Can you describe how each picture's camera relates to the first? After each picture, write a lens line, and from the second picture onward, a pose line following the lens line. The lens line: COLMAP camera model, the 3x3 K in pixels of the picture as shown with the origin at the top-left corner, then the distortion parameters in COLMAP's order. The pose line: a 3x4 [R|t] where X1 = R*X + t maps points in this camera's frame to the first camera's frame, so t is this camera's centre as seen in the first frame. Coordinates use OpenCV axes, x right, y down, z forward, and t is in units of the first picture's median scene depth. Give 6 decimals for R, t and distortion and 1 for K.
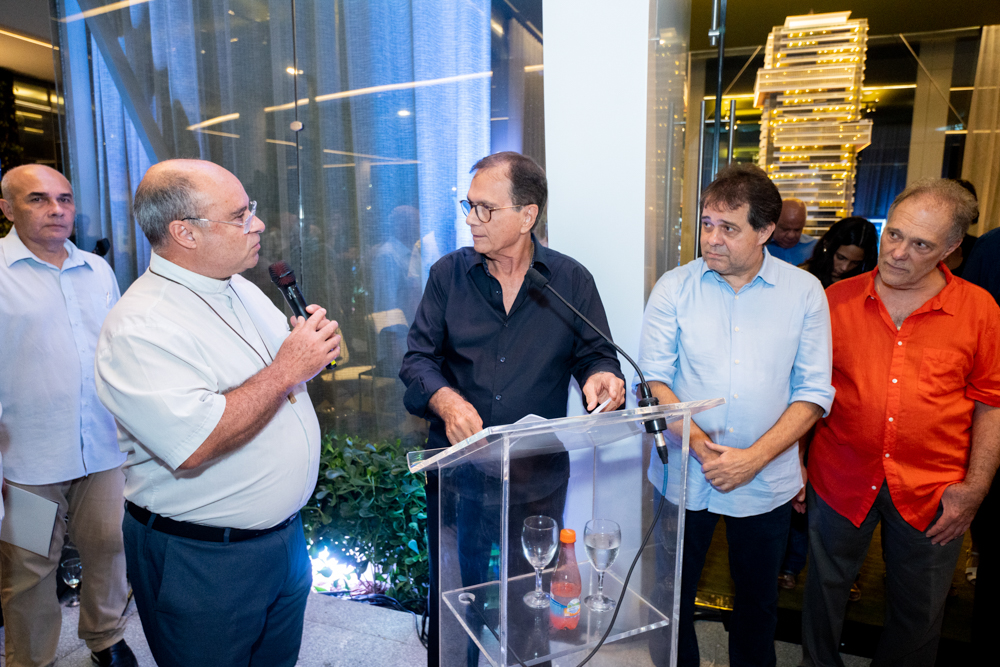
lens RADIAL K [[670.4, 0, 506.2], [0, 670.4, 334.4], [0, 0, 1]] dist [0.005252, 0.012839]
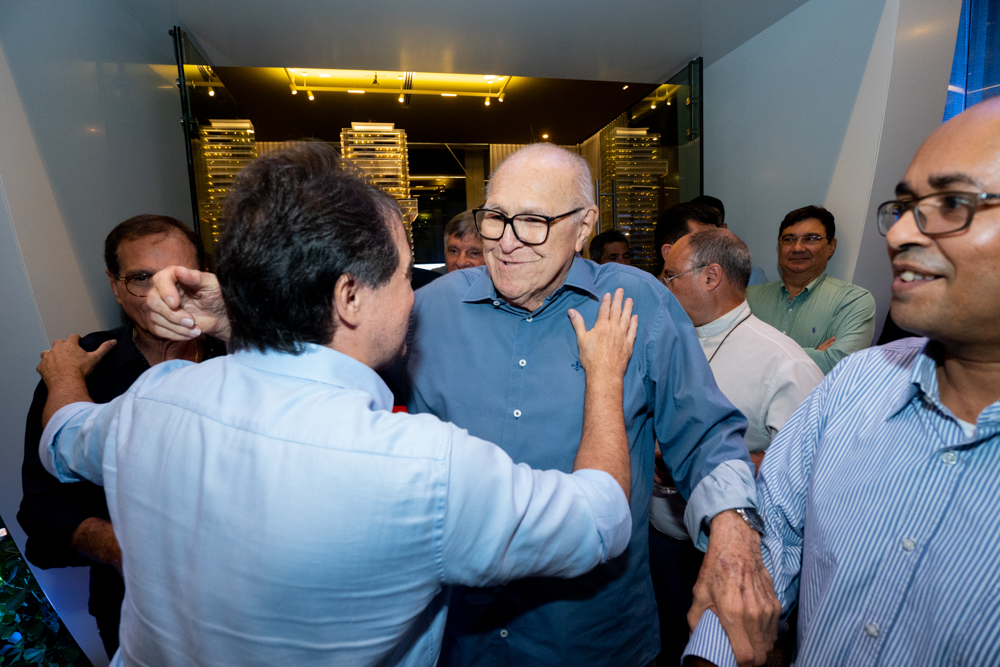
lens RADIAL K [[483.1, 0, 496.4], [0, 483.1, 336.9], [0, 0, 1]] dist [-0.031254, 0.004156]
pose [[0.851955, -0.112680, 0.511347, 0.211972], [0.121174, 0.992489, 0.016815, -0.032968], [-0.509401, 0.047636, 0.859210, 0.059985]]
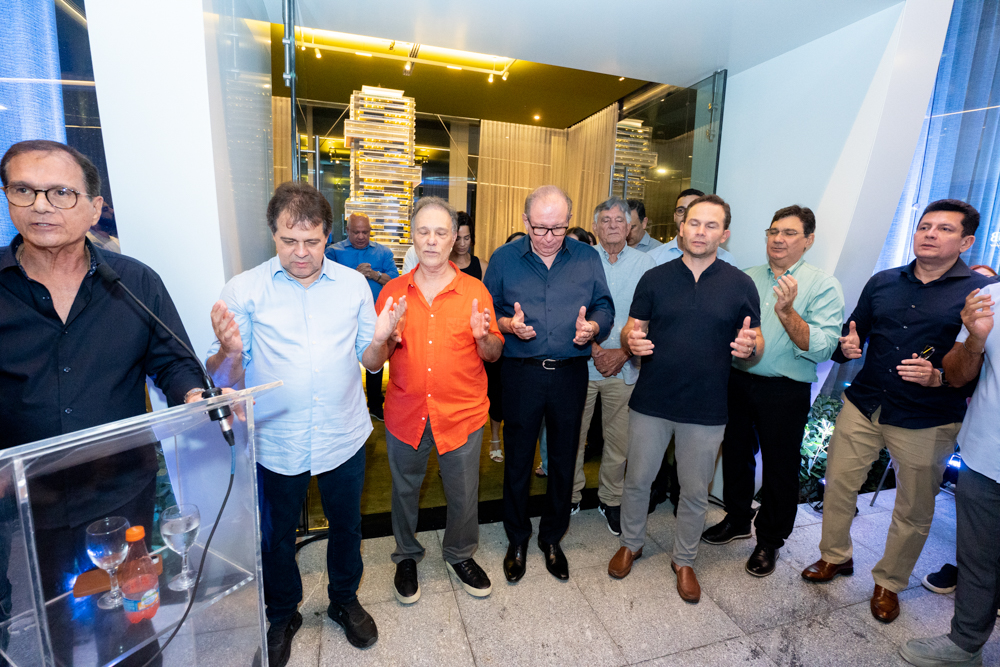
lens RADIAL K [[483.1, 0, 501.0], [0, 483.1, 333.9], [0, 0, 1]] dist [-0.031254, 0.004156]
pose [[0.808254, -0.078916, 0.583522, 0.053794], [0.053073, 0.996708, 0.061282, -0.005984], [-0.586437, -0.018562, 0.809782, 0.036399]]
